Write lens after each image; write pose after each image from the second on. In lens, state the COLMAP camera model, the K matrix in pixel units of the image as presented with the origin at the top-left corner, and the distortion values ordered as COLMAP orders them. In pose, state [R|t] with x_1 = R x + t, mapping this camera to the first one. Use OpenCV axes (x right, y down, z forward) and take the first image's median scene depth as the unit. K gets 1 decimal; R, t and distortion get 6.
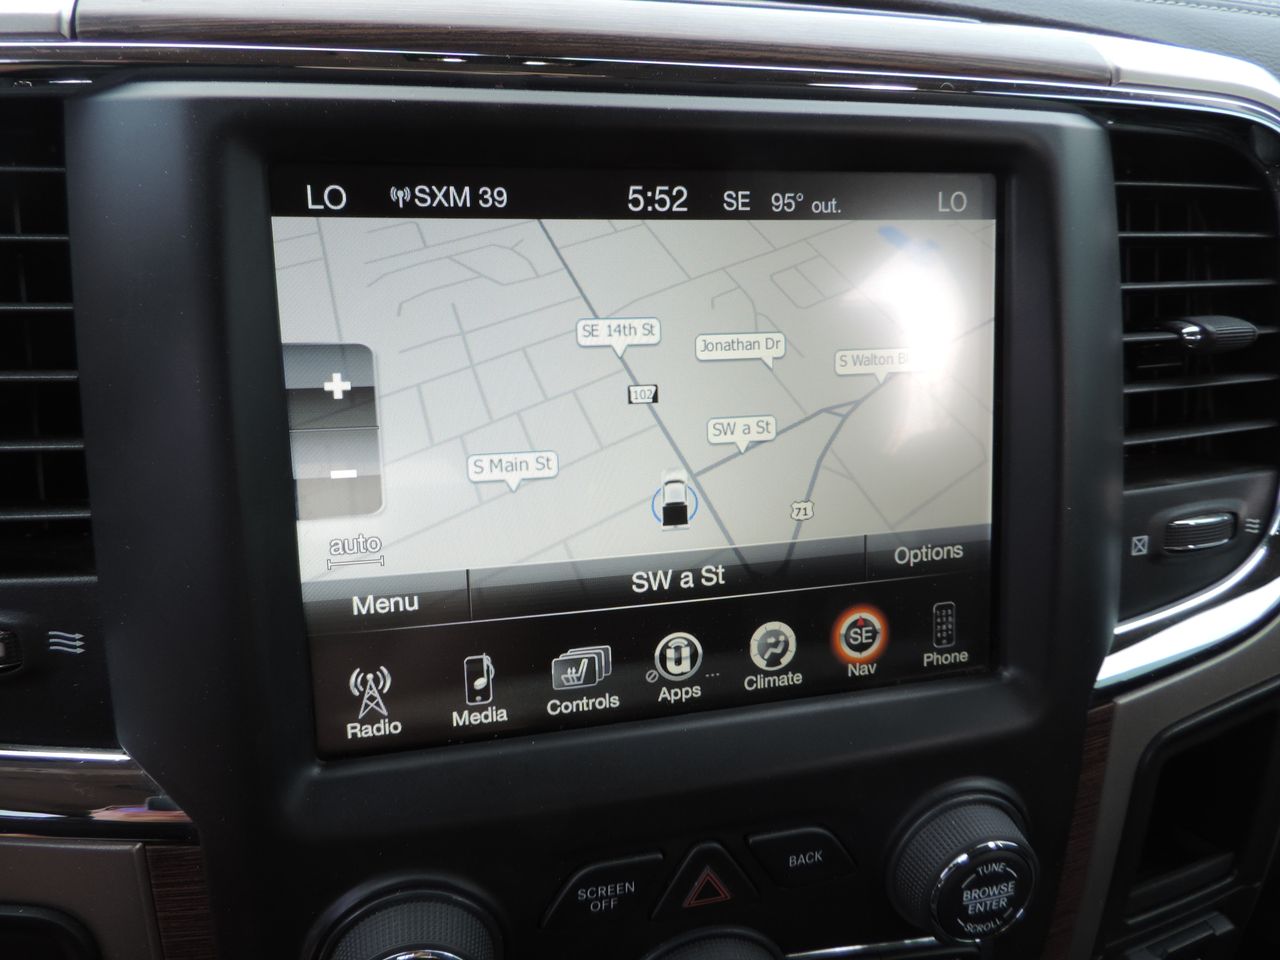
lens RADIAL K [[895.2, 0, 649.4], [0, 895.2, 472.5], [0, 0, 1]] dist [-0.024559, -0.004729]
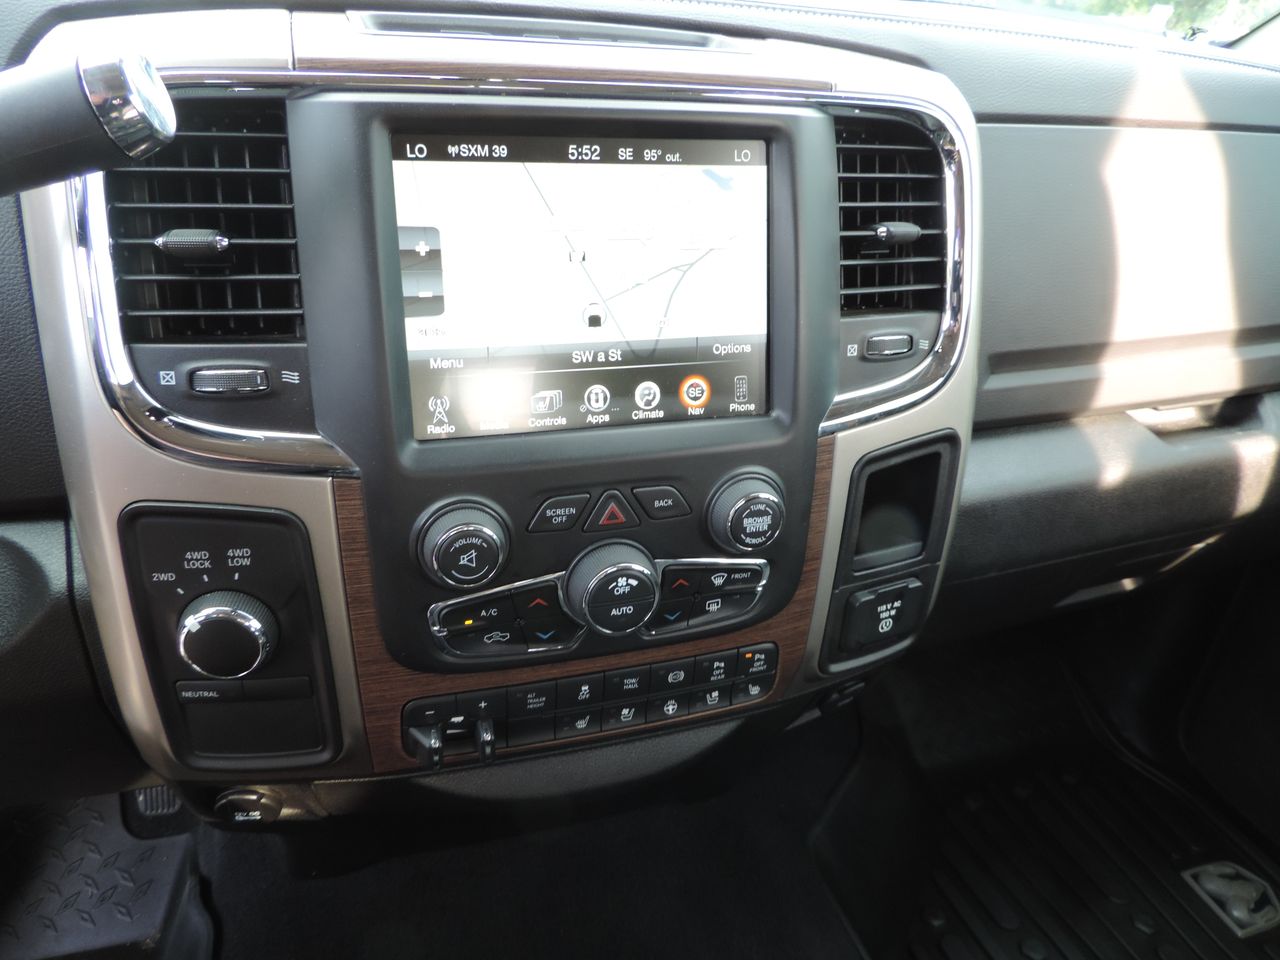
lens RADIAL K [[895.2, 0, 654.2], [0, 895.2, 496.1], [0, 0, 1]] dist [-0.024559, -0.004729]
pose [[0.997344, -0.007429, 0.072450, 0.013795], [-0.000360, 0.994268, 0.106912, 0.208394], [-0.072829, -0.106654, 0.991625, -0.928607]]
